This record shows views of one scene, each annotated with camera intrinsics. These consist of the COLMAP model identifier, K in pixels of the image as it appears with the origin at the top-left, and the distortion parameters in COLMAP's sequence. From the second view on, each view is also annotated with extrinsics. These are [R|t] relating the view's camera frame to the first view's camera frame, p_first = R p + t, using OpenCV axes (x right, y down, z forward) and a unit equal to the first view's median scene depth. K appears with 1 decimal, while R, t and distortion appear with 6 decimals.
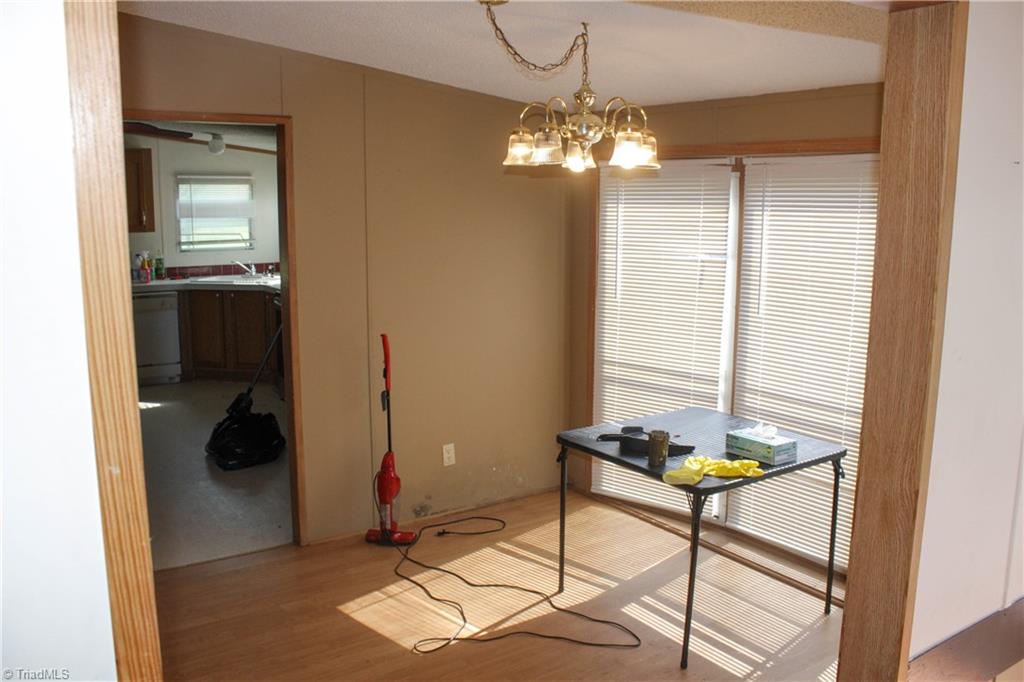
lens RADIAL K [[861.3, 0, 508.1], [0, 861.3, 343.9], [0, 0, 1]] dist [-0.086070, -0.004884]
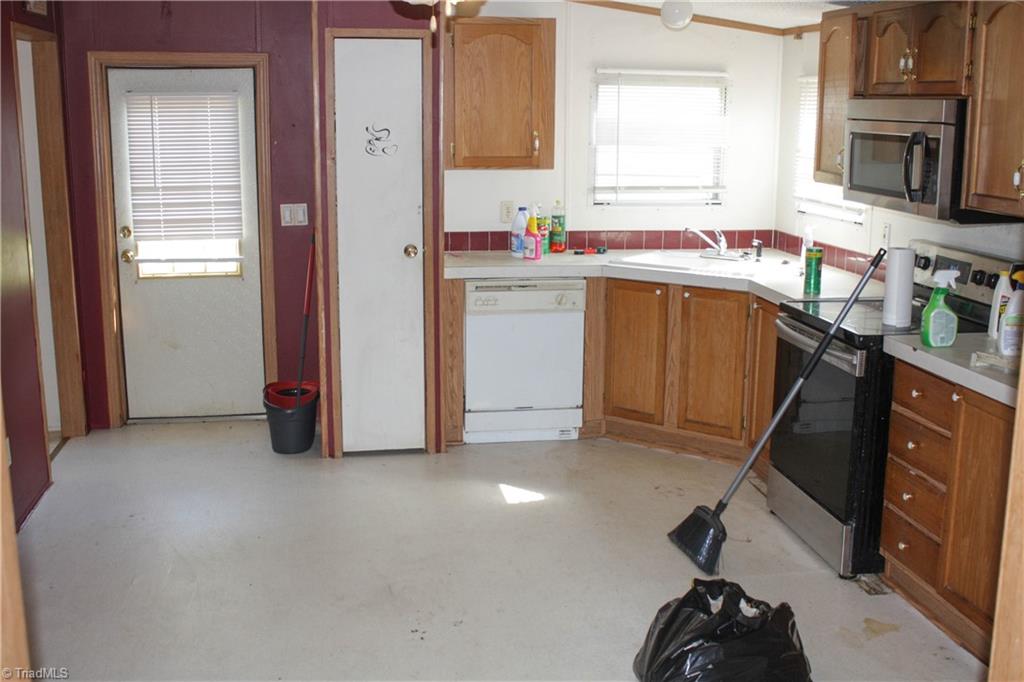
lens RADIAL K [[1117.8, 0, 512.0], [0, 1117.8, 340.4], [0, 0, 1]] dist [-0.163702, 0.000000]
pose [[0.912079, 0.079559, -0.402222, -0.134437], [-0.069891, 0.996804, 0.038683, -0.044531], [0.404014, -0.007171, 0.914725, 0.309063]]
